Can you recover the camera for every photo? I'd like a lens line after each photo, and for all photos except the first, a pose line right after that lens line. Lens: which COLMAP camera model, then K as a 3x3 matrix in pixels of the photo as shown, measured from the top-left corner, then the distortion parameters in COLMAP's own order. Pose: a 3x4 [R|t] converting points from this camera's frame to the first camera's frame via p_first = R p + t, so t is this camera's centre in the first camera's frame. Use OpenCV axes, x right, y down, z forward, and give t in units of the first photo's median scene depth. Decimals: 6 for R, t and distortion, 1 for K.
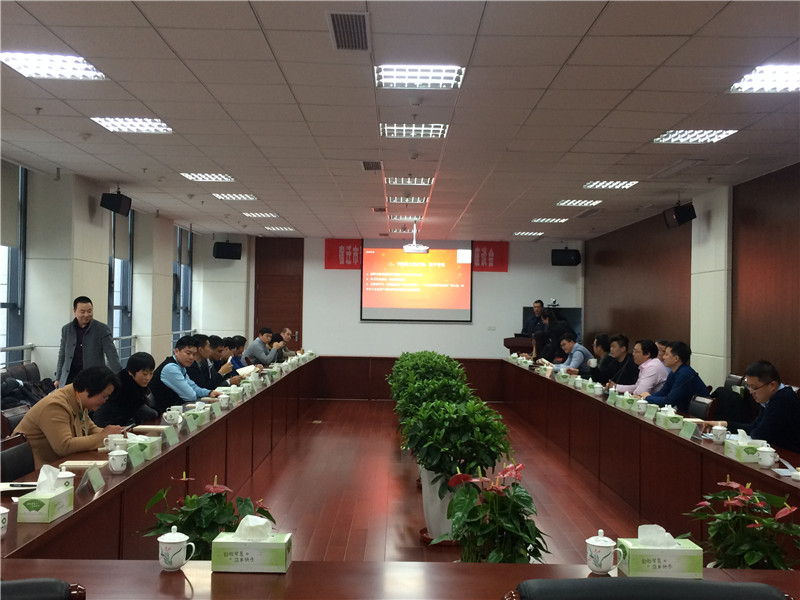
lens RADIAL K [[863.9, 0, 400.1], [0, 863.9, 299.1], [0, 0, 1]] dist [-0.013633, 0.000000]
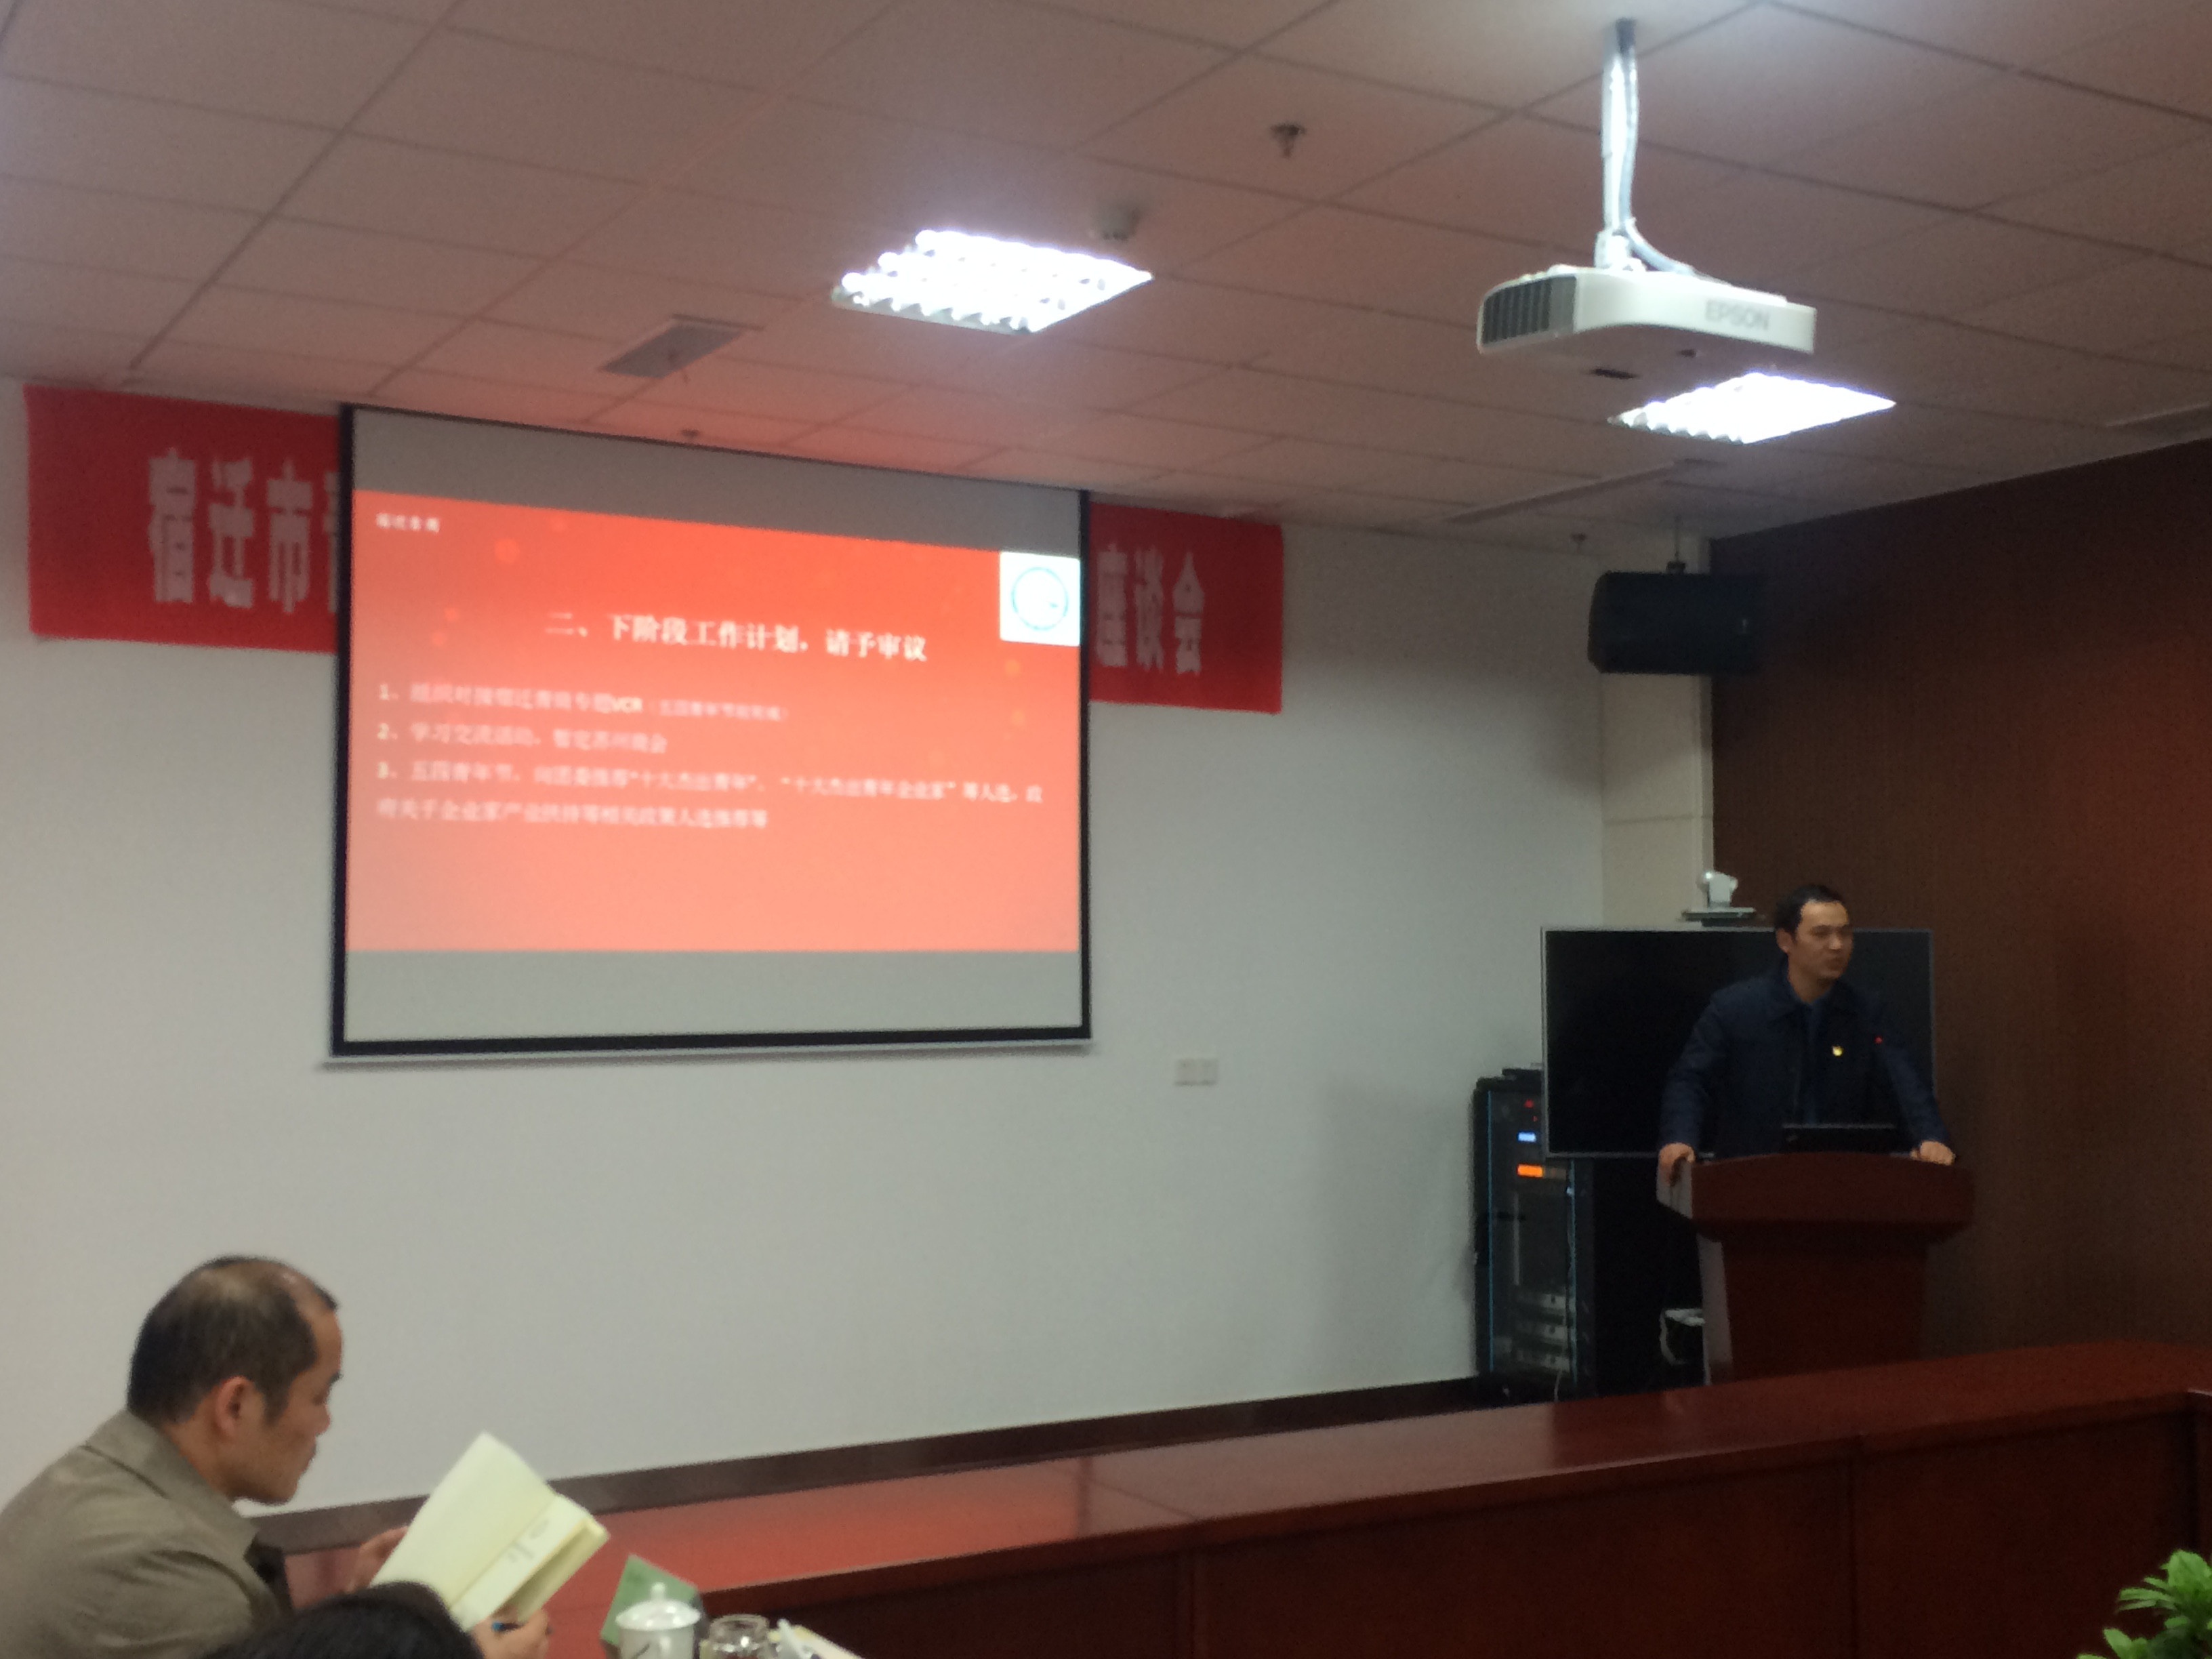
lens RADIAL K [[2512.5, 0, 1104.4], [0, 2512.5, 838.3], [0, 0, 1]] dist [0.084312, 0.000000]
pose [[0.851966, 0.008025, 0.523535, -0.144323], [0.014036, 0.999173, -0.038157, 0.008866], [-0.523409, 0.039857, 0.851149, 0.623471]]
